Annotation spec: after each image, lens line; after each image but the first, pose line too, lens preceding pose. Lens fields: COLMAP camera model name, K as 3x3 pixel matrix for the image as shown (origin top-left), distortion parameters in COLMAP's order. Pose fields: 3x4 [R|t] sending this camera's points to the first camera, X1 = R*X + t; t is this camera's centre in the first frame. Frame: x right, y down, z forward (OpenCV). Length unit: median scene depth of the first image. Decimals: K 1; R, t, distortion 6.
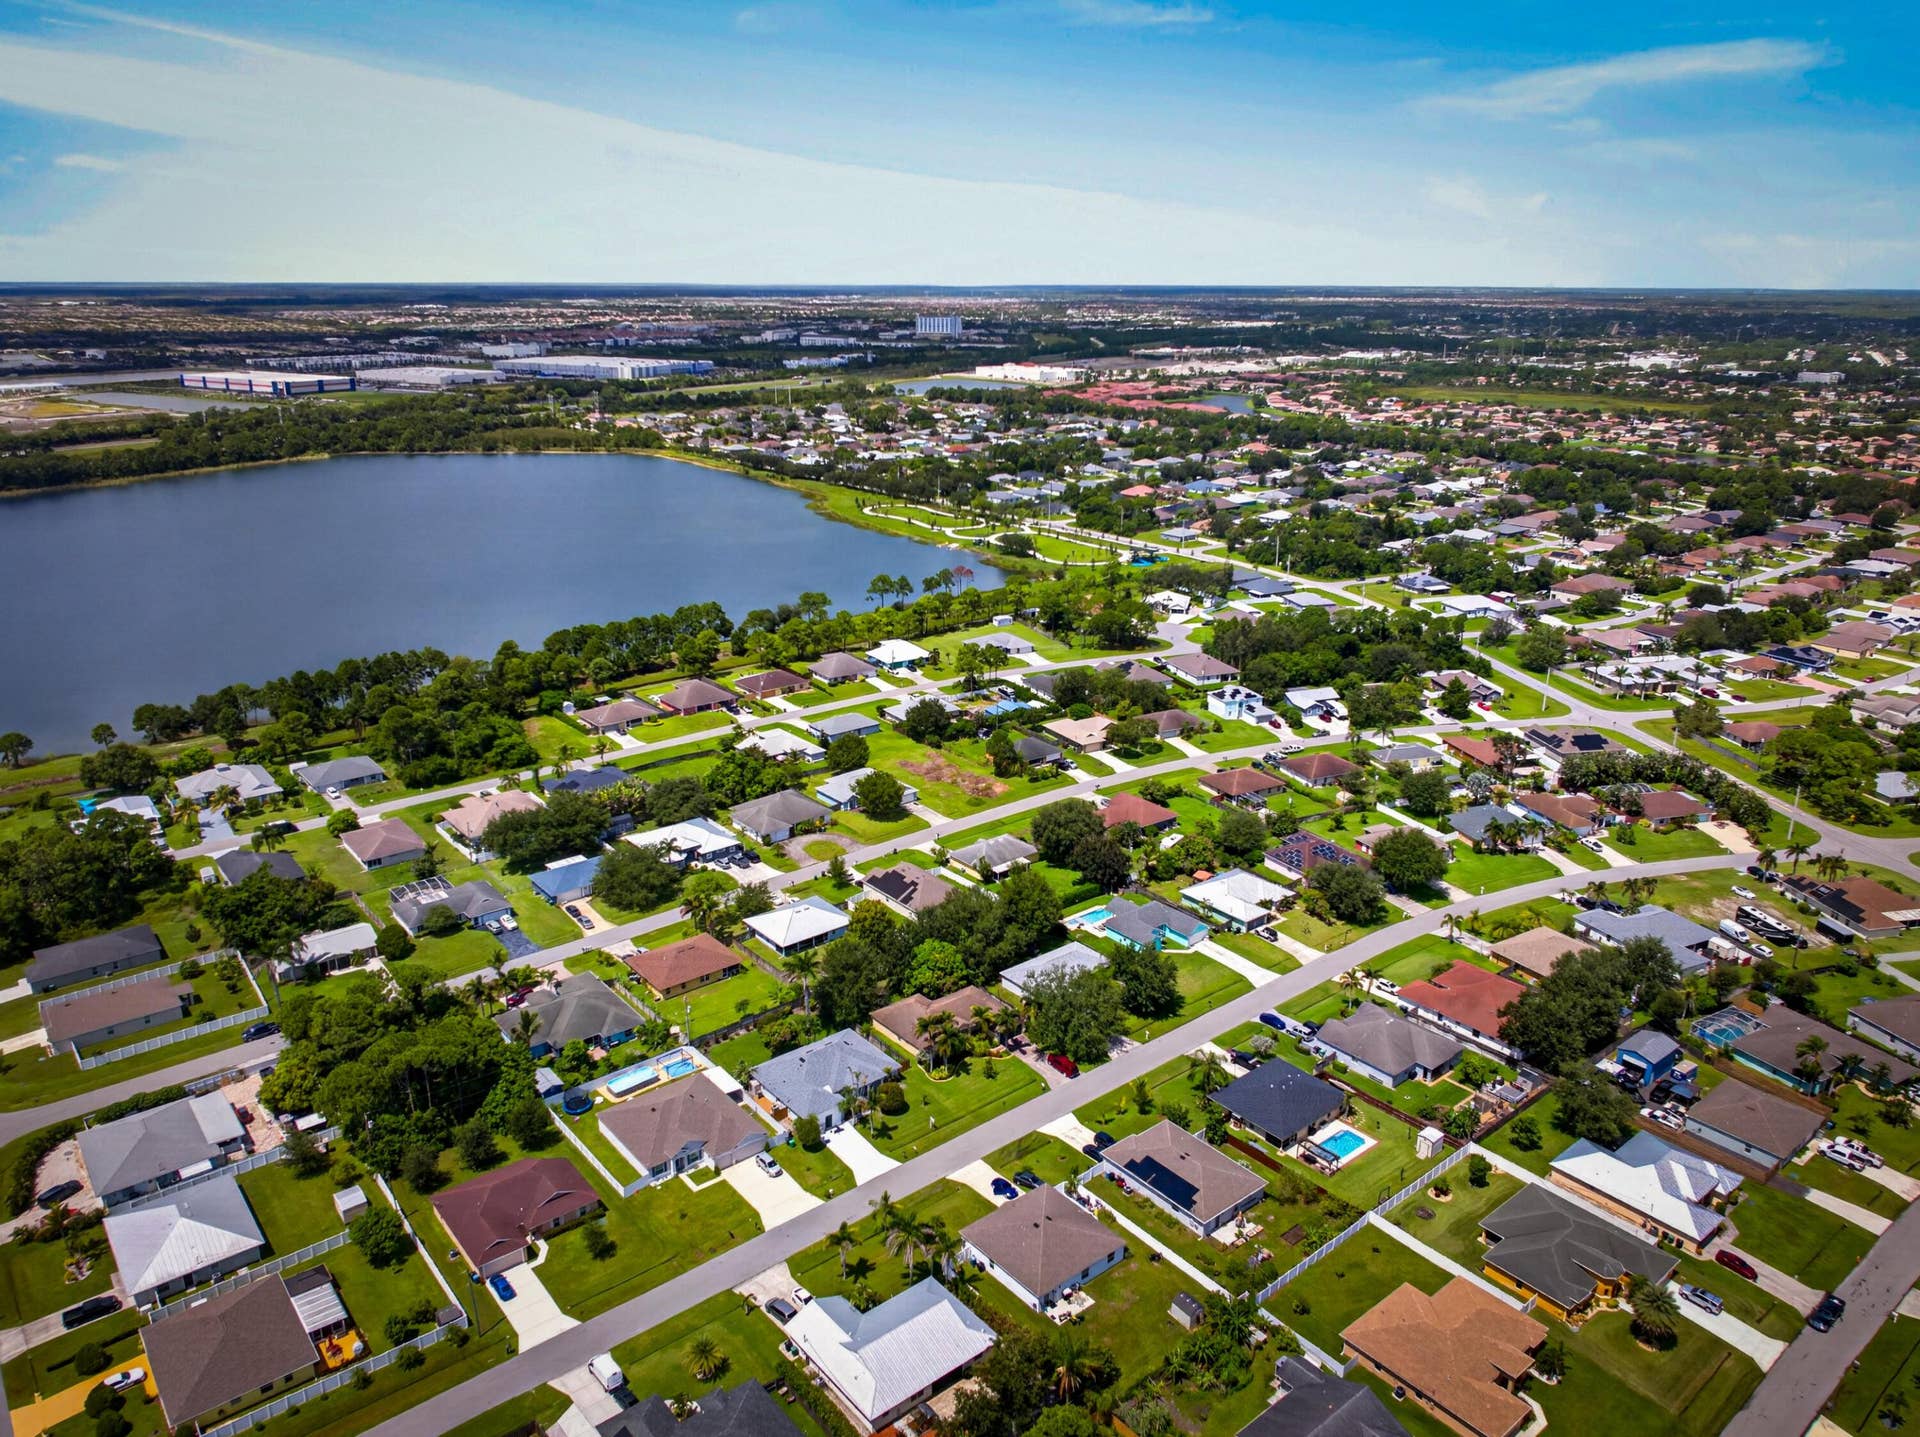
lens RADIAL K [[1339.4, 0, 965.7], [0, 1339.4, 723.9], [0, 0, 1]] dist [0.007079, -0.017689]
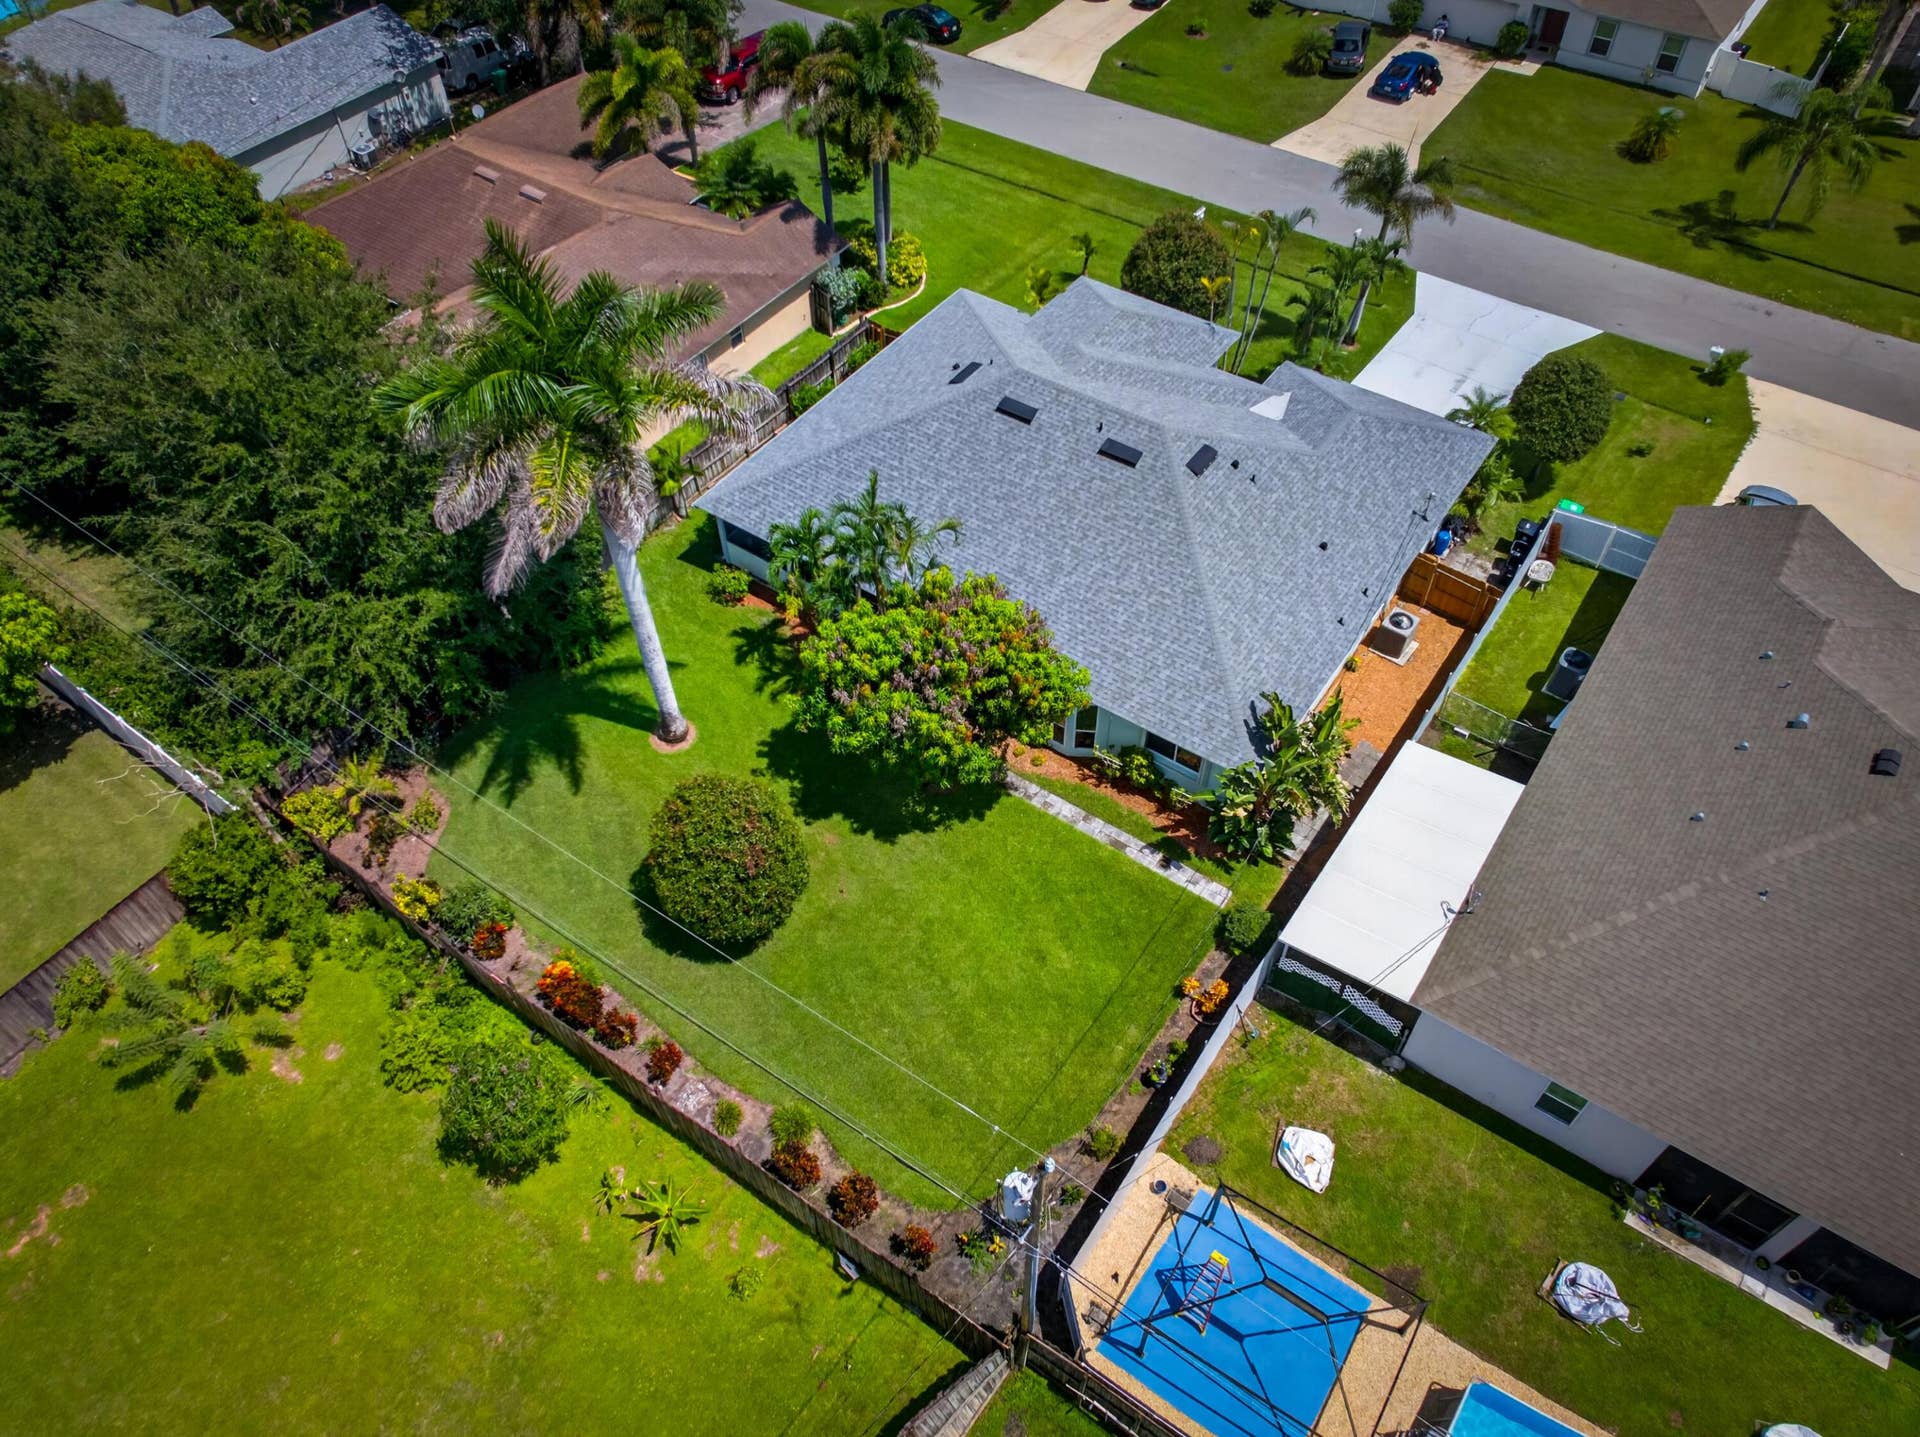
lens RADIAL K [[1339.4, 0, 962.8], [0, 1339.4, 728.0], [0, 0, 1]] dist [0.007079, -0.017689]
pose [[-0.268217, -0.735262, 0.622454, -0.208303], [0.312866, 0.544623, 0.778139, 0.094518], [-0.911139, 0.403455, 0.083961, 0.837596]]
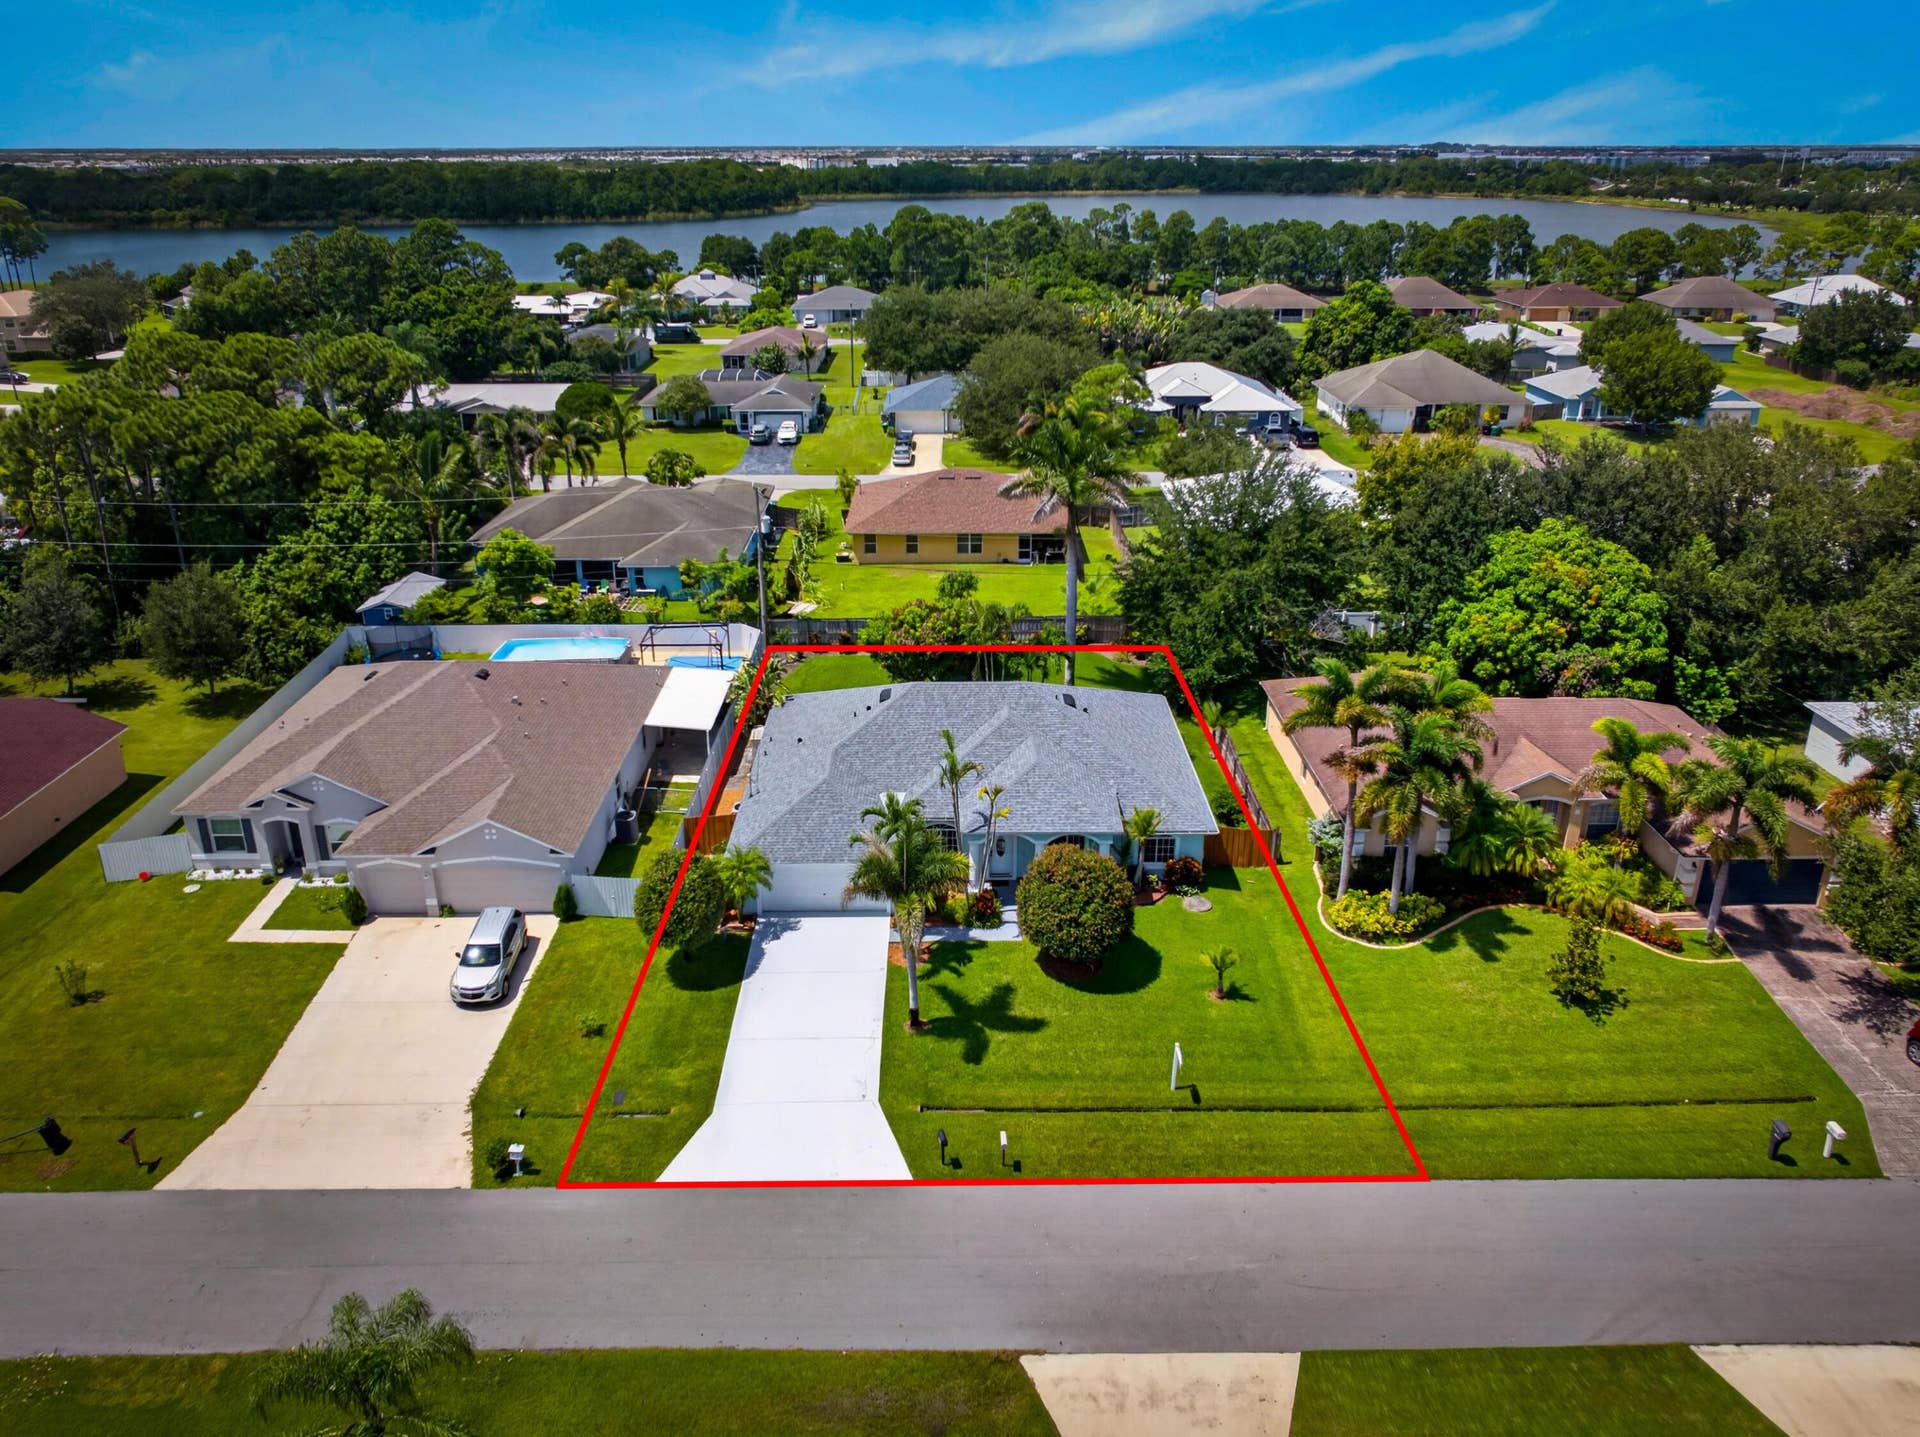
lens RADIAL K [[1339.4, 0, 955.0], [0, 1339.4, 709.2], [0, 0, 1]] dist [0.007079, -0.017689]
pose [[0.776376, 0.240535, -0.582567, 0.047009], [-0.194200, 0.970636, 0.141958, 0.170726], [0.599606, 0.002922, 0.800290, 0.633504]]
